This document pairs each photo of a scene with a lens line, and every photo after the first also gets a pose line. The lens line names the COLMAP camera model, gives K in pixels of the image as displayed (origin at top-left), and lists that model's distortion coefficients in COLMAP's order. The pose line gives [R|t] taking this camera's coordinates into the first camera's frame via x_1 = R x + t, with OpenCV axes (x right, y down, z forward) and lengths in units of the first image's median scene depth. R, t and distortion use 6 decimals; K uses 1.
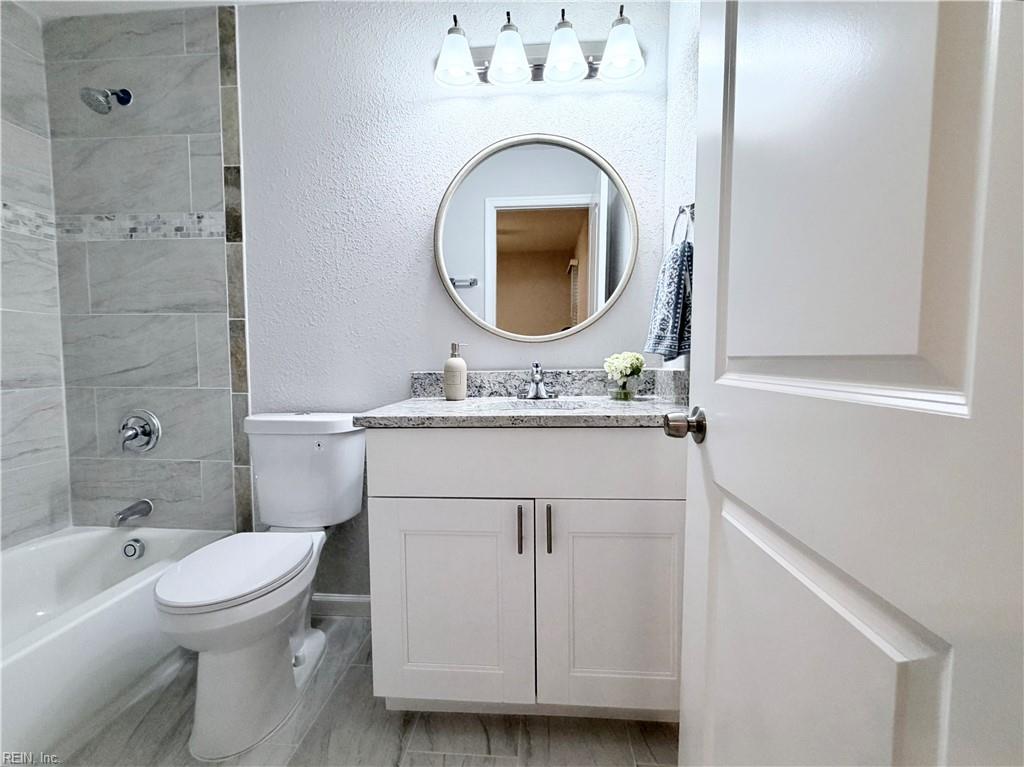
lens RADIAL K [[412.7, 0, 507.8], [0, 412.7, 383.5], [0, 0, 1]] dist [-0.002042, 0.000119]
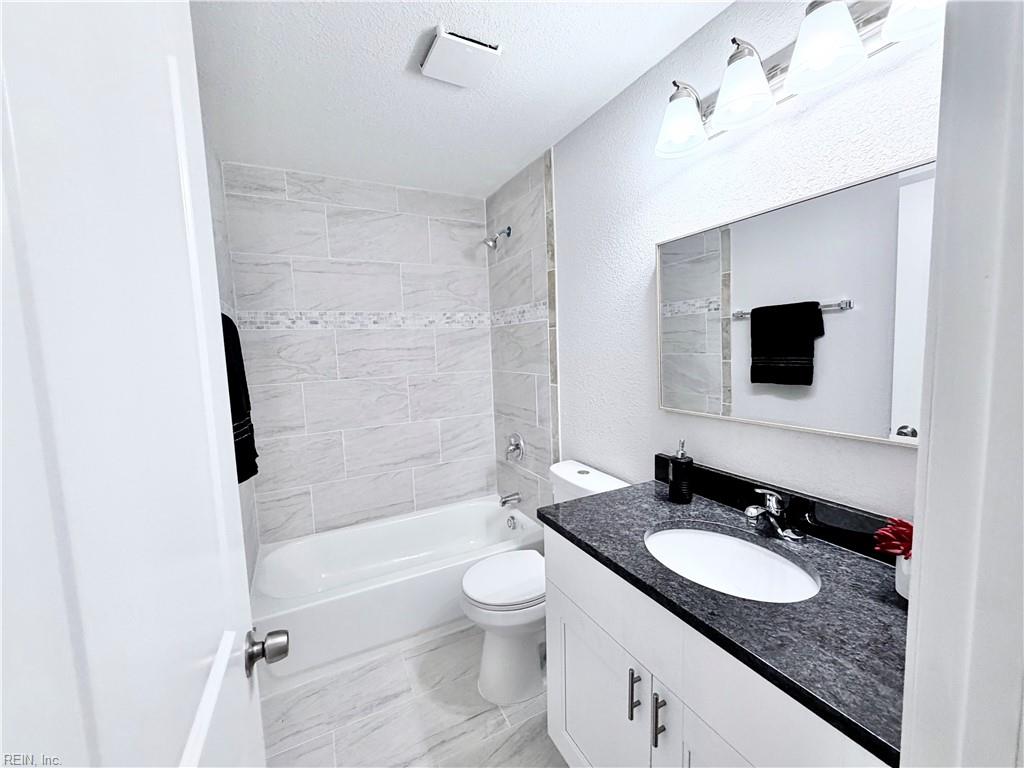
lens RADIAL K [[412.7, 0, 511.5], [0, 412.7, 381.3], [0, 0, 1]] dist [-0.002042, 0.000119]
pose [[0.539357, 0.067091, -0.839400, 0.352579], [-0.031947, 0.997734, 0.059218, -0.218472], [0.841471, -0.005123, 0.540278, 0.173628]]
